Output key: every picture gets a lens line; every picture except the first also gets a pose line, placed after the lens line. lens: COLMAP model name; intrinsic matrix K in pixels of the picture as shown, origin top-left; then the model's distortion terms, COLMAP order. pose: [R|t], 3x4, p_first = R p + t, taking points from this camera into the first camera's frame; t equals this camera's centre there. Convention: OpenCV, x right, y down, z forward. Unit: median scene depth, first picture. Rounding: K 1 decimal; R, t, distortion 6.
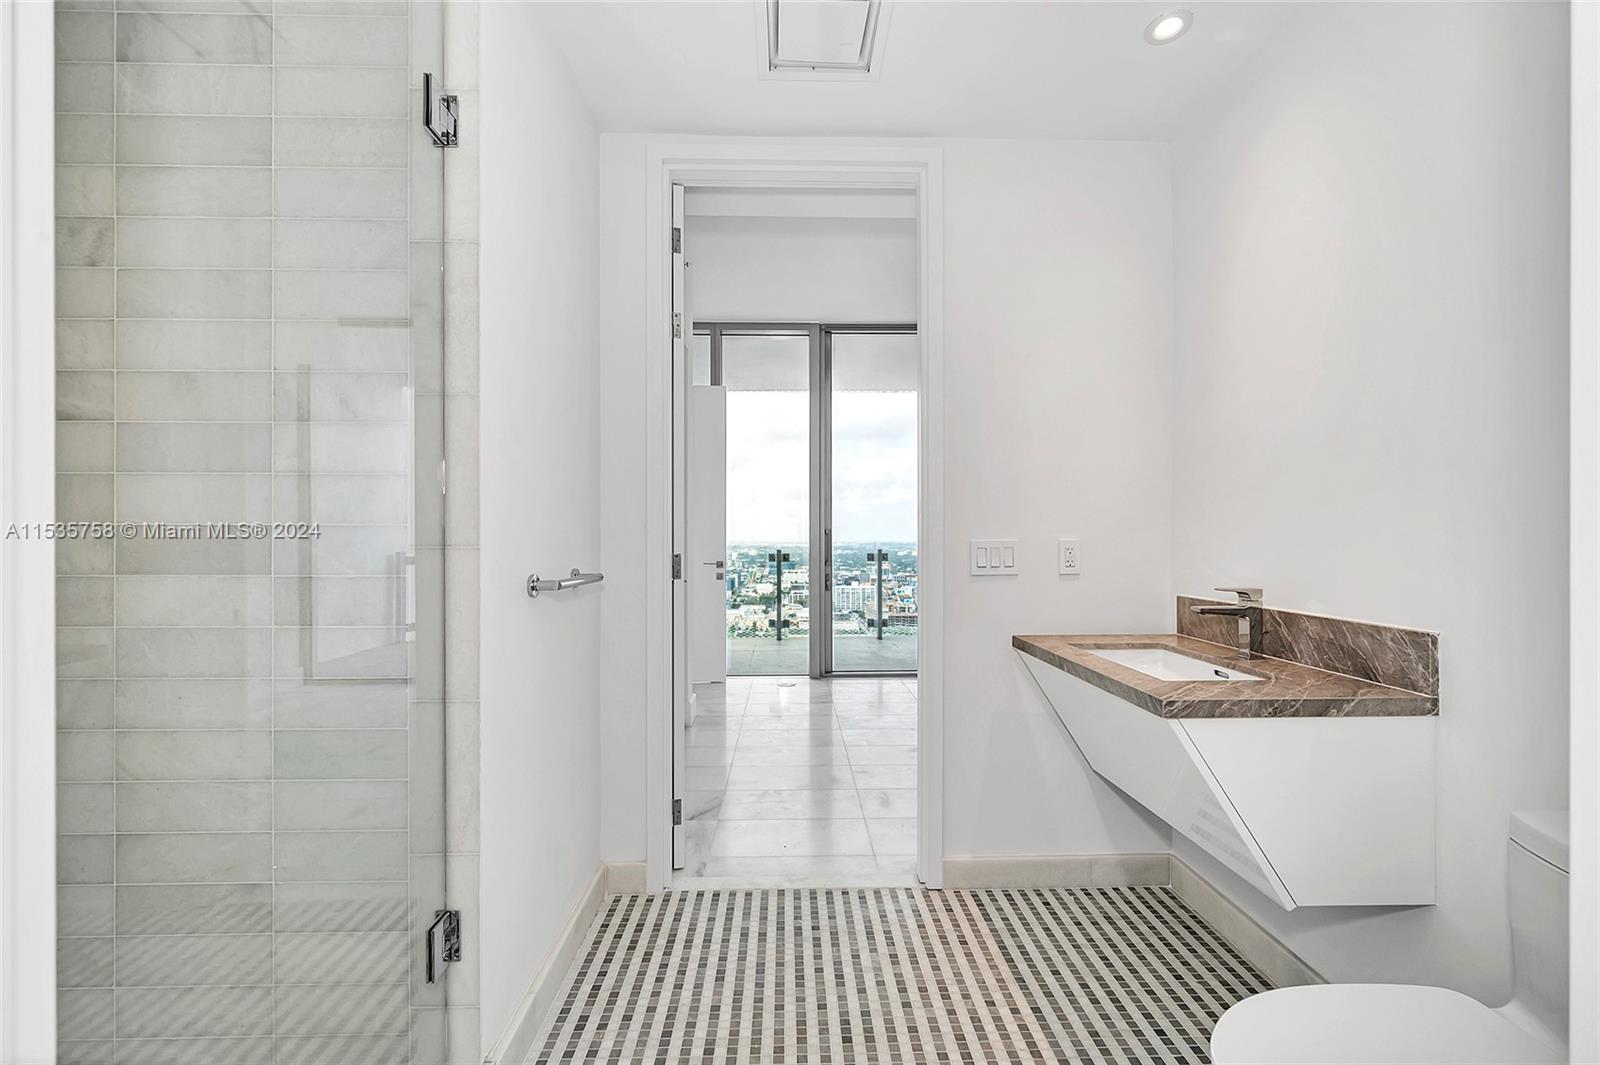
lens RADIAL K [[636.0, 0, 805.6], [0, 636.0, 538.7], [0, 0, 1]] dist [-0.000512, -0.000269]
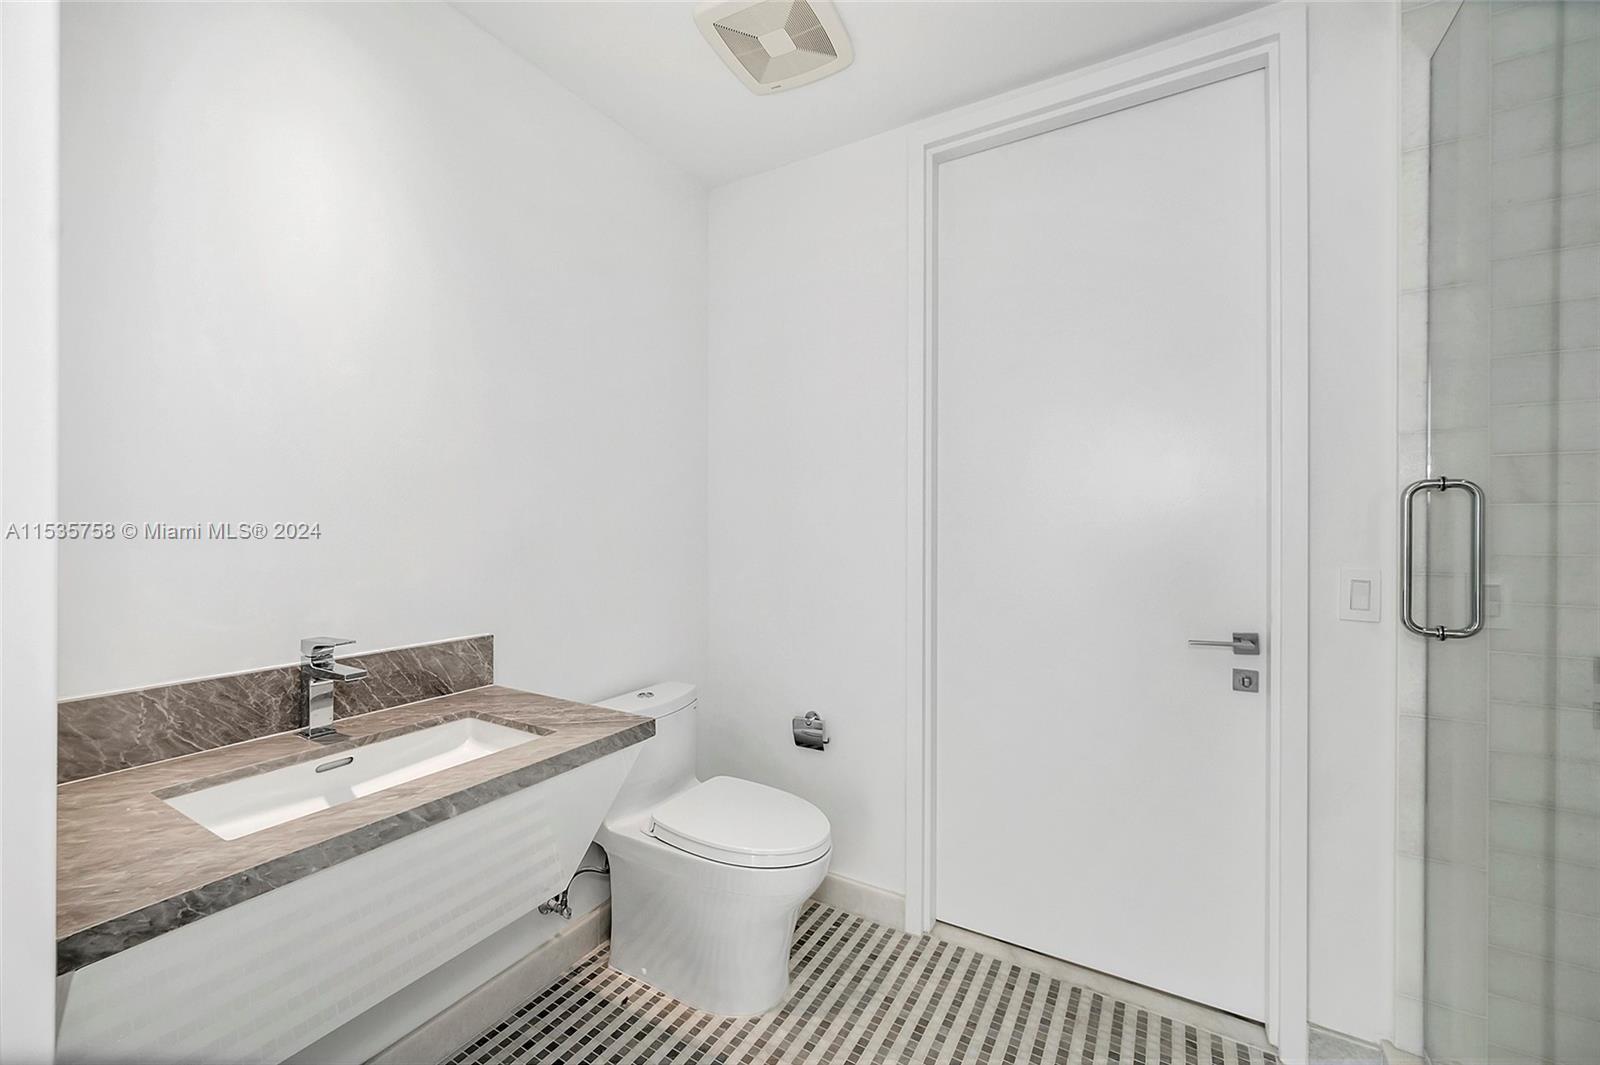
lens RADIAL K [[630.2, 0, 805.9], [0, 630.2, 530.7], [0, 0, 1]] dist [-0.001697, -0.000124]
pose [[-0.849878, -0.004466, 0.526961, -0.143439], [-0.001508, 0.999981, 0.006044, -0.046646], [-0.526978, 0.004342, -0.849868, 1.224772]]
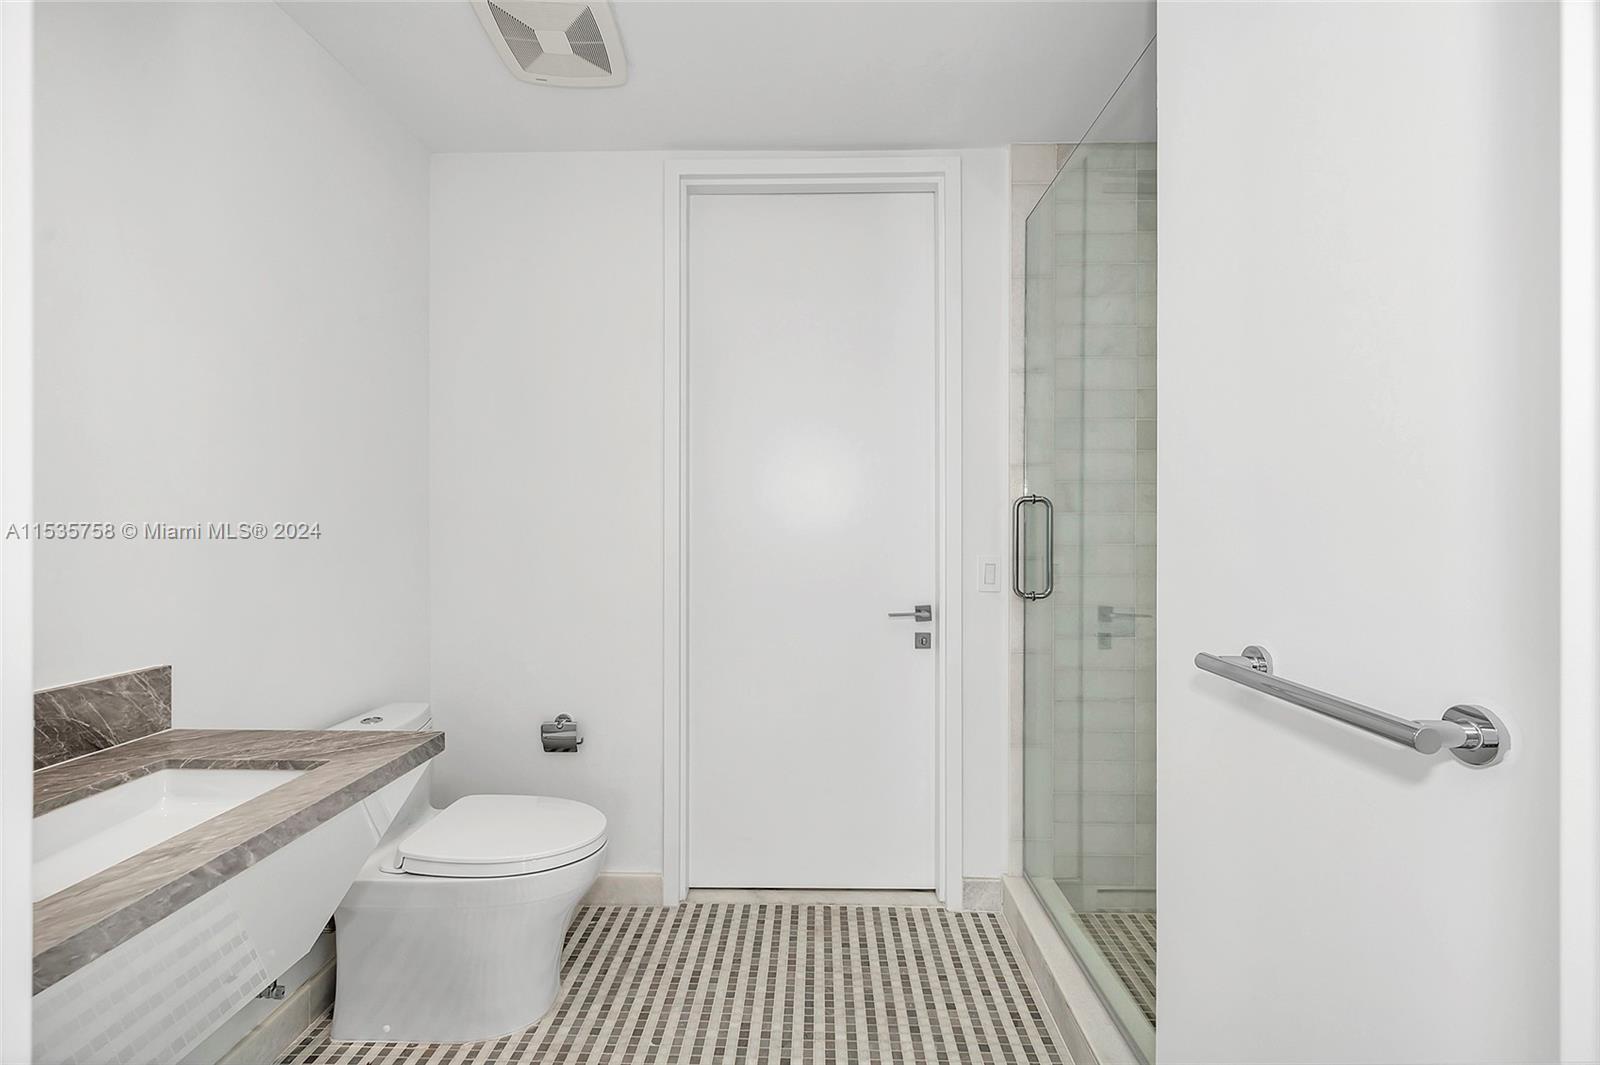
lens RADIAL K [[635.3, 0, 805.5], [0, 635.3, 532.1], [0, 0, 1]] dist [-0.001385, -0.000162]
pose [[-0.998865, -0.001365, 0.047611, -0.035217], [-0.001000, 0.999970, 0.007674, -0.046985], [-0.047620, 0.007617, -0.998836, 1.367332]]
